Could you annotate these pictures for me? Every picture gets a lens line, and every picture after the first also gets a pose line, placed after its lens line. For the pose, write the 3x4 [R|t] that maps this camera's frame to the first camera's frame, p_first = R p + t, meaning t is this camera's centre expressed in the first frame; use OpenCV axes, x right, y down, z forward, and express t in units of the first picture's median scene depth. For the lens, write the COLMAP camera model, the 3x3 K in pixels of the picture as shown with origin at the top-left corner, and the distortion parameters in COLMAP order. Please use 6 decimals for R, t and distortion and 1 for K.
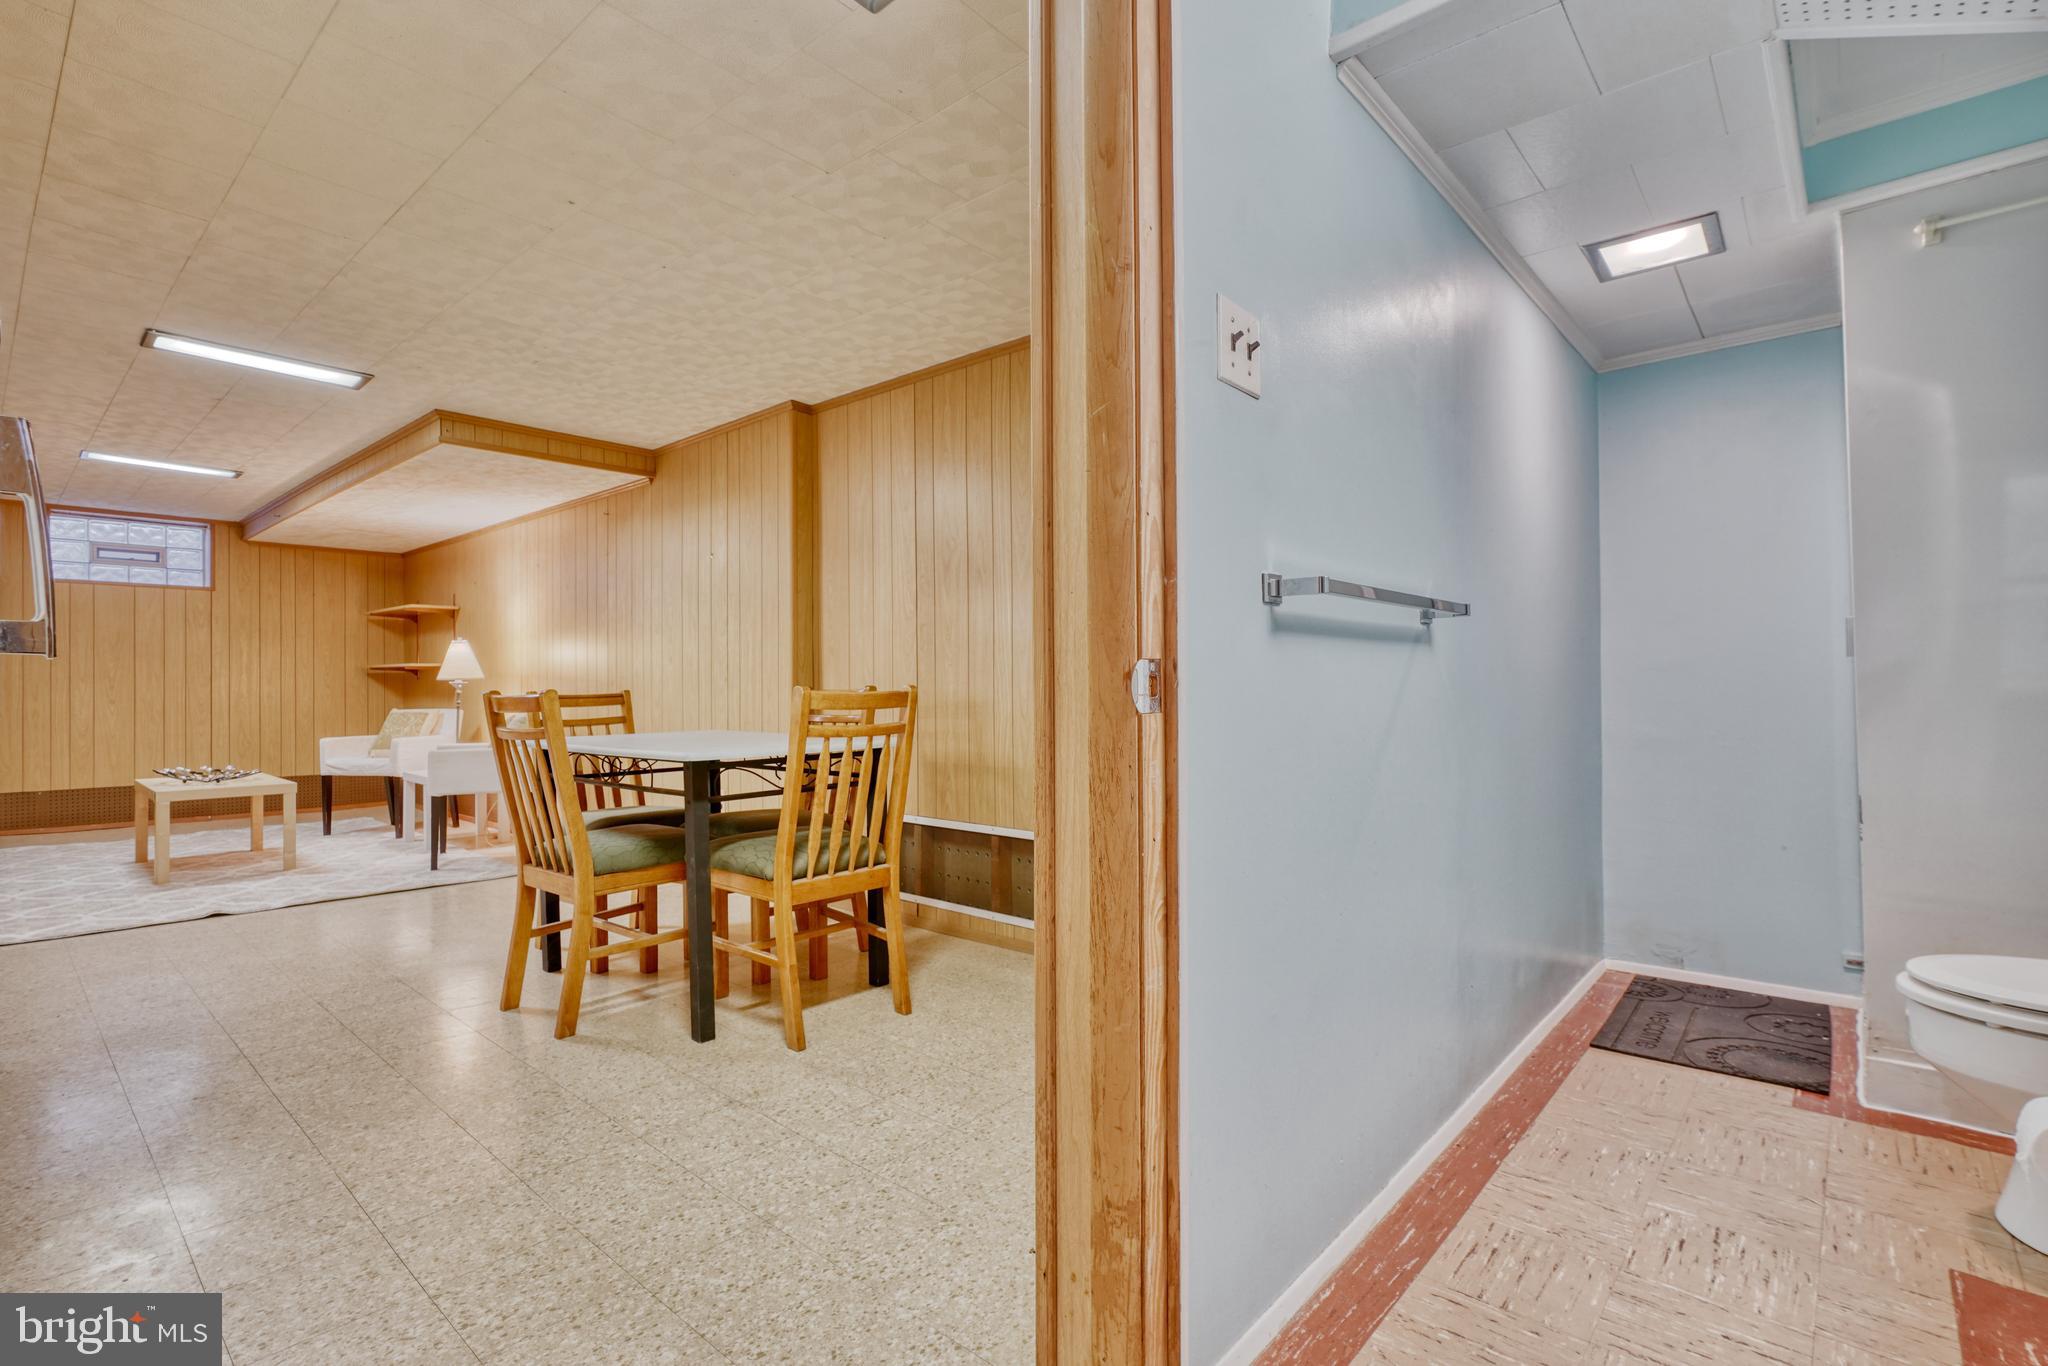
lens RADIAL K [[946.0, 0, 1009.0], [0, 946.0, 681.6], [0, 0, 1]] dist [-0.015651, 0.005964]
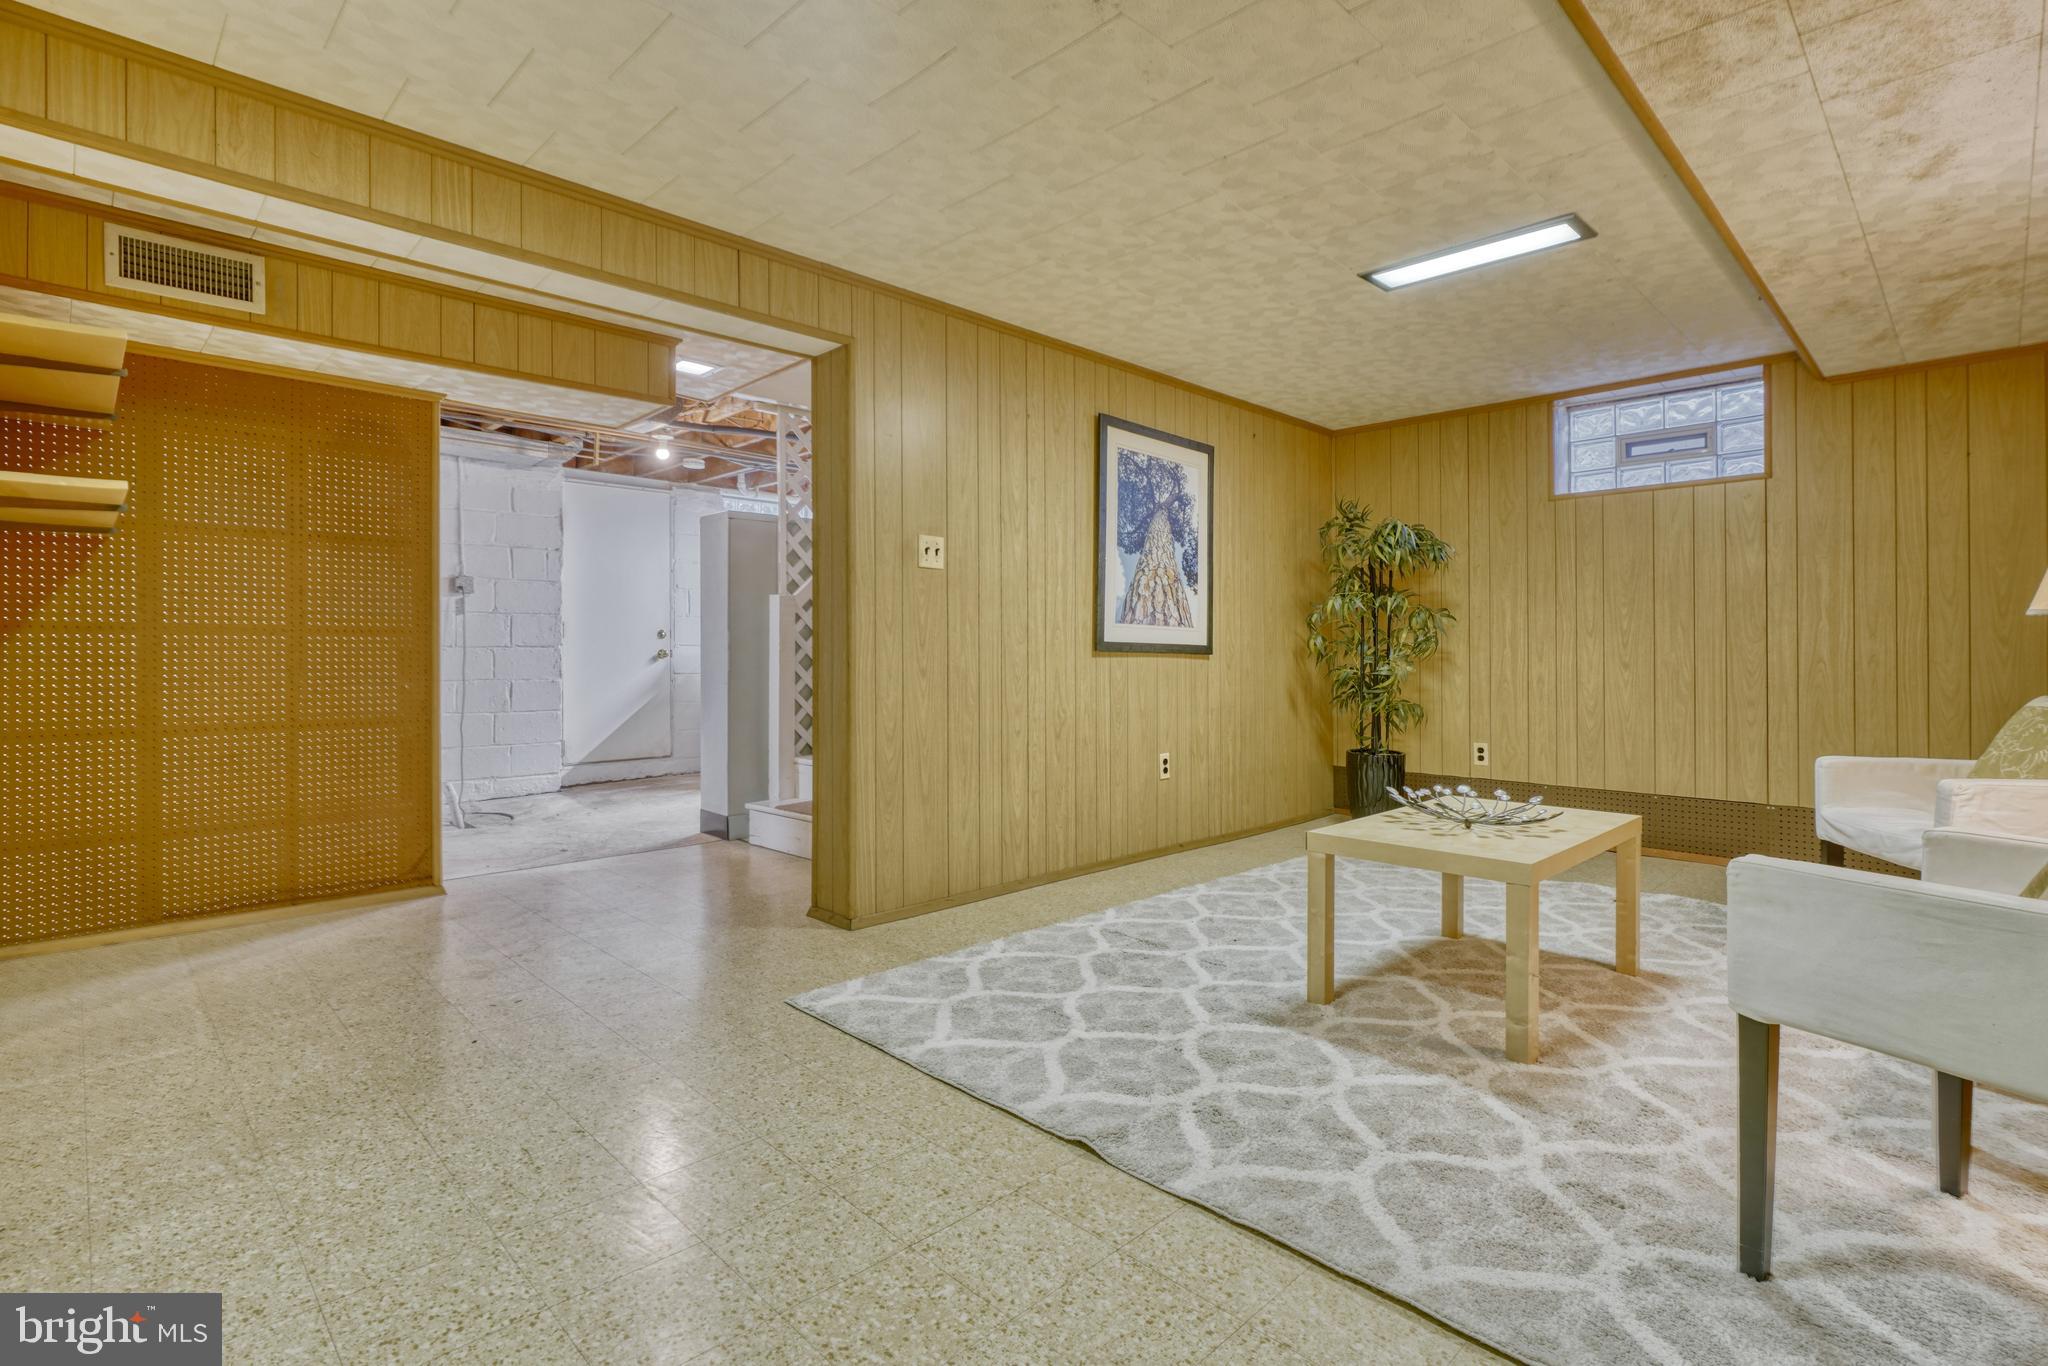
lens RADIAL K [[946.0, 0, 1034.7], [0, 946.0, 646.1], [0, 0, 1]] dist [-0.015651, 0.005964]
pose [[-0.059945, -0.000650, -0.998201, -0.419288], [0.007383, 0.999972, -0.001095, 0.008511], [0.998174, -0.007436, -0.059938, 1.012032]]
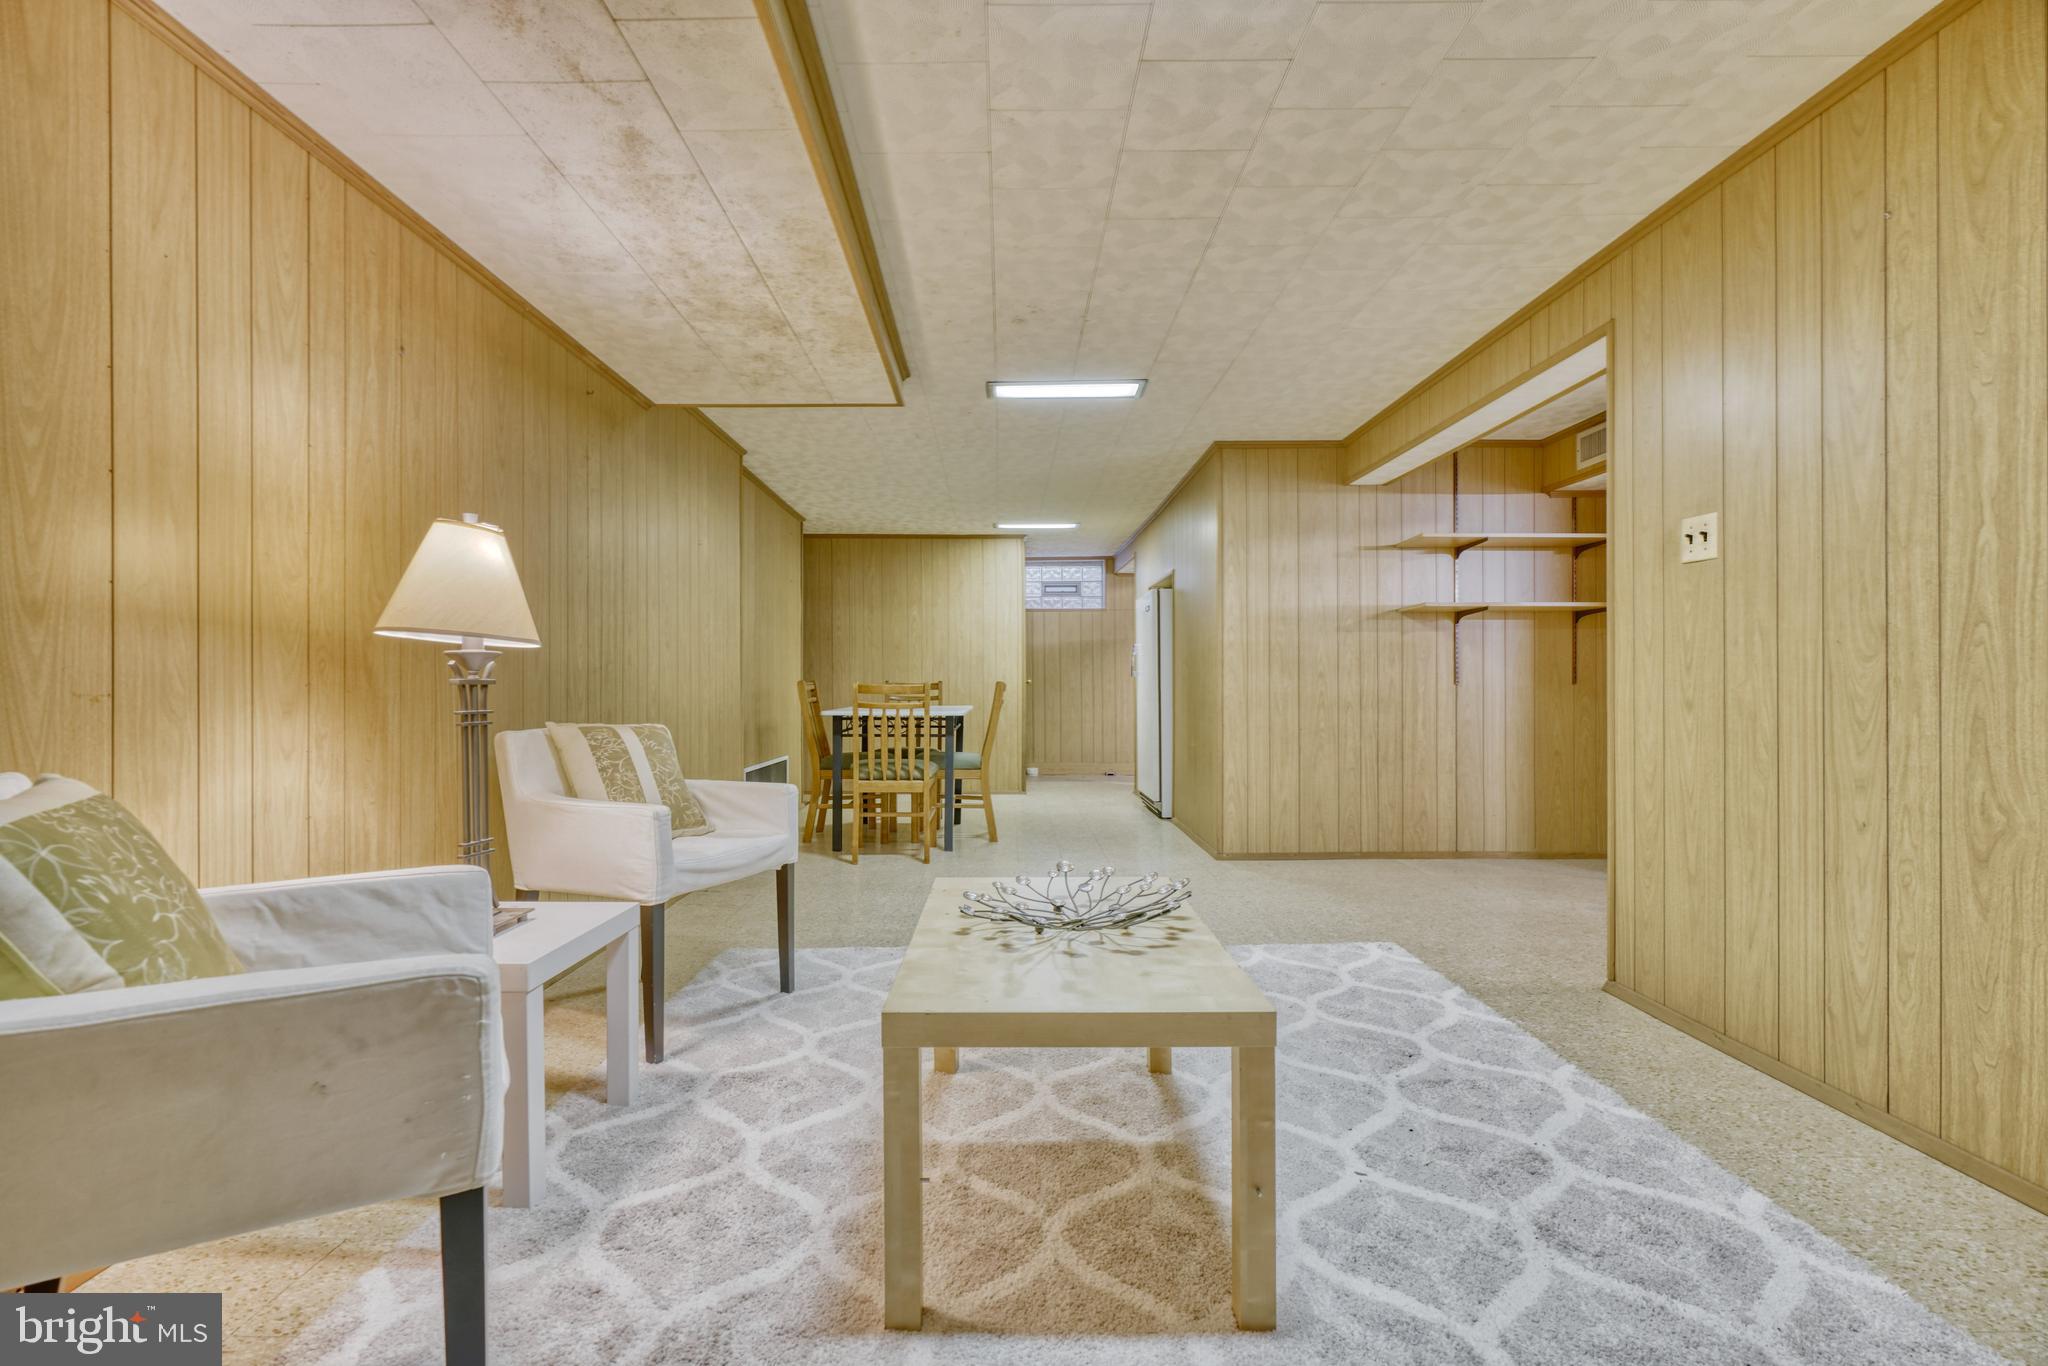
lens RADIAL K [[946.0, 0, 1020.3], [0, 946.0, 685.0], [0, 0, 1]] dist [-0.015651, 0.005964]
pose [[-0.675629, 0.008176, 0.737197, -1.394545], [0.002050, 0.999955, -0.009212, 0.021588], [-0.737239, -0.004712, -0.675615, 1.591082]]
